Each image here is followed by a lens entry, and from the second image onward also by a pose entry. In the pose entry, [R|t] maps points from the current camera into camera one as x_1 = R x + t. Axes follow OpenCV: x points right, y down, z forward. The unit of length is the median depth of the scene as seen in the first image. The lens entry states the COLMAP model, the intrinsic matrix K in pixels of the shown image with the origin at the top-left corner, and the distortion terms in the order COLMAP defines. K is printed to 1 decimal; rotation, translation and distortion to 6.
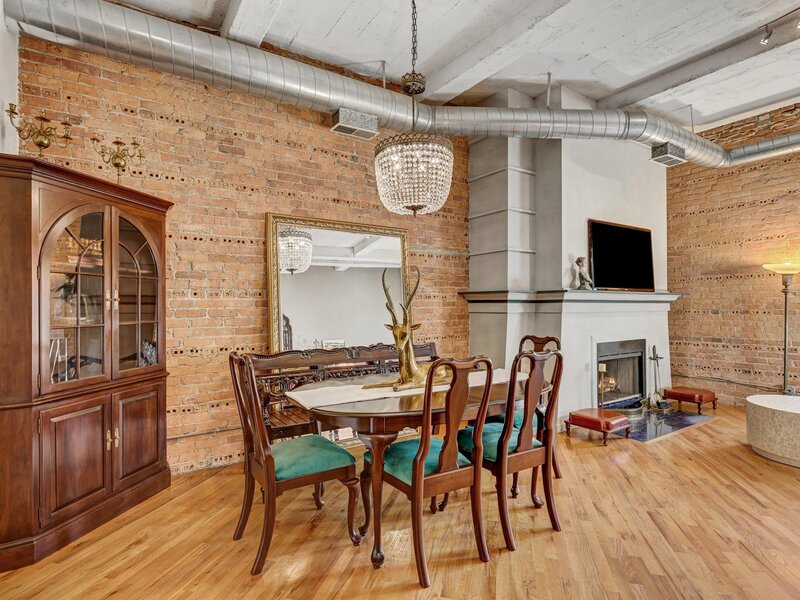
lens RADIAL K [[426.4, 0, 399.6], [0, 426.4, 308.3], [0, 0, 1]] dist [0.000150, -0.000328]
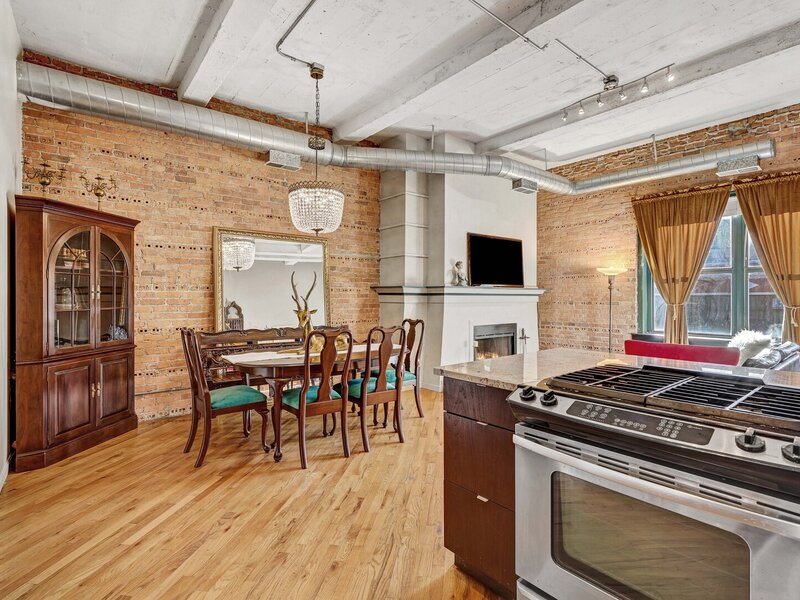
lens RADIAL K [[408.1, 0, 400.0], [0, 408.1, 300.0], [0, 0, 1]] dist [-0.001158, -0.000153]
pose [[0.995325, 0.005173, 0.096439, 0.153747], [-0.005529, 0.999979, 0.003424, -0.002882], [-0.096419, -0.003942, 0.995333, -0.339129]]
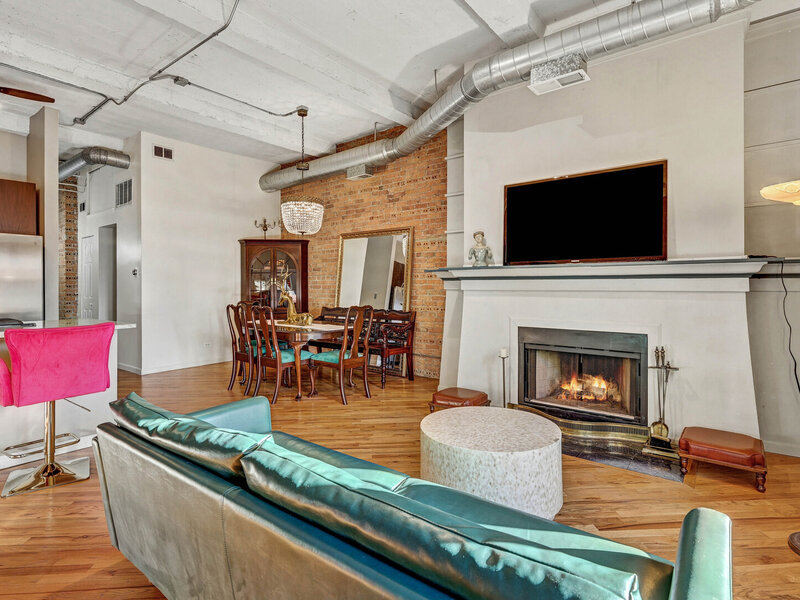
lens RADIAL K [[425.6, 0, 399.8], [0, 425.6, 286.2], [0, 0, 1]] dist [-0.000004, 0.000001]
pose [[0.314682, 0.008174, -0.949162, 1.671574], [0.001046, 0.999959, 0.008959, -0.010607], [0.949197, -0.003812, 0.314660, 0.700428]]
